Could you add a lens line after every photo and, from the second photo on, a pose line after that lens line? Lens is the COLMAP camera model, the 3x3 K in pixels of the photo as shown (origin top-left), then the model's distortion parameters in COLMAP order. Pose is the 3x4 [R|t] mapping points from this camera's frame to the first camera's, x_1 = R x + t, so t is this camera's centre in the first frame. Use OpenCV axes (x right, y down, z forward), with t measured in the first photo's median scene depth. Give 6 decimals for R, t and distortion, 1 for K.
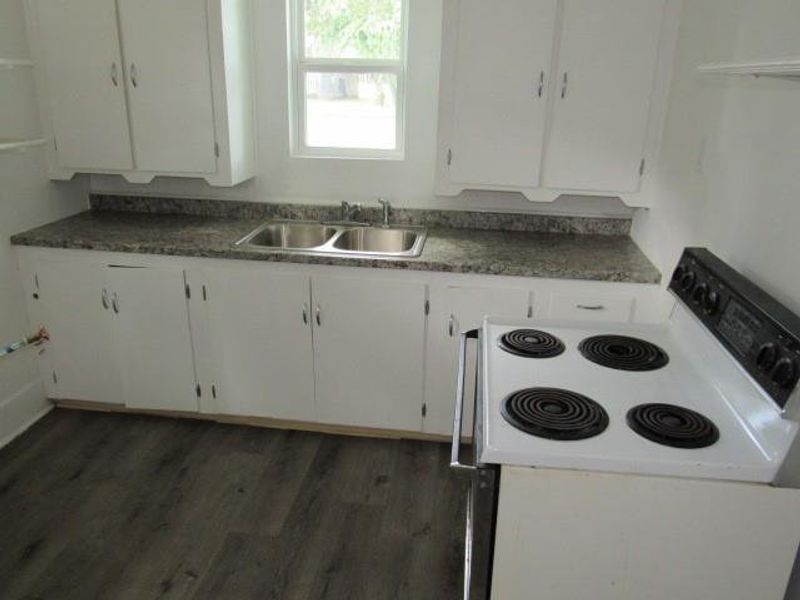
lens RADIAL K [[622.6, 0, 400.9], [0, 622.6, 300.6], [0, 0, 1]] dist [-0.033663, 0.012925]
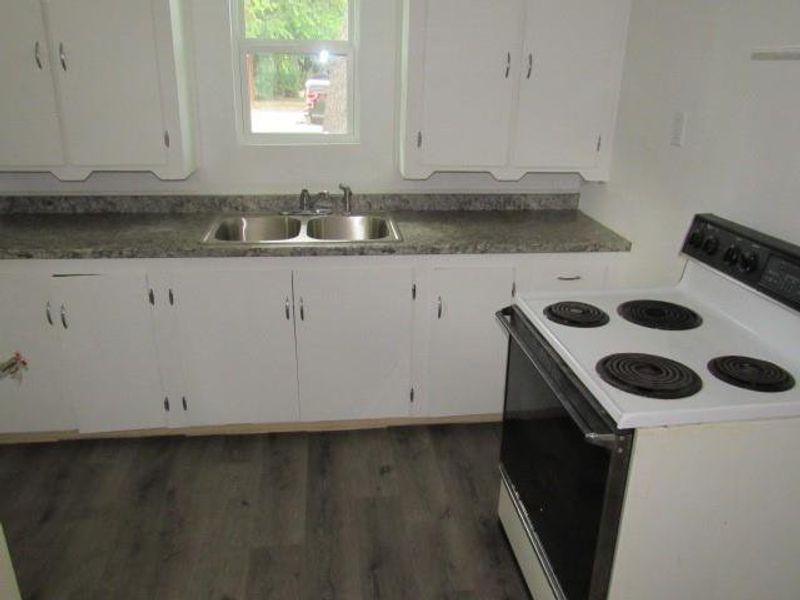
lens RADIAL K [[622.6, 0, 399.0], [0, 622.6, 300.7], [0, 0, 1]] dist [-0.033663, 0.012925]
pose [[0.969732, -0.087740, 0.227862, -0.204779], [0.083043, 0.996090, 0.030141, -0.006617], [-0.229616, -0.010306, 0.973227, 0.037671]]
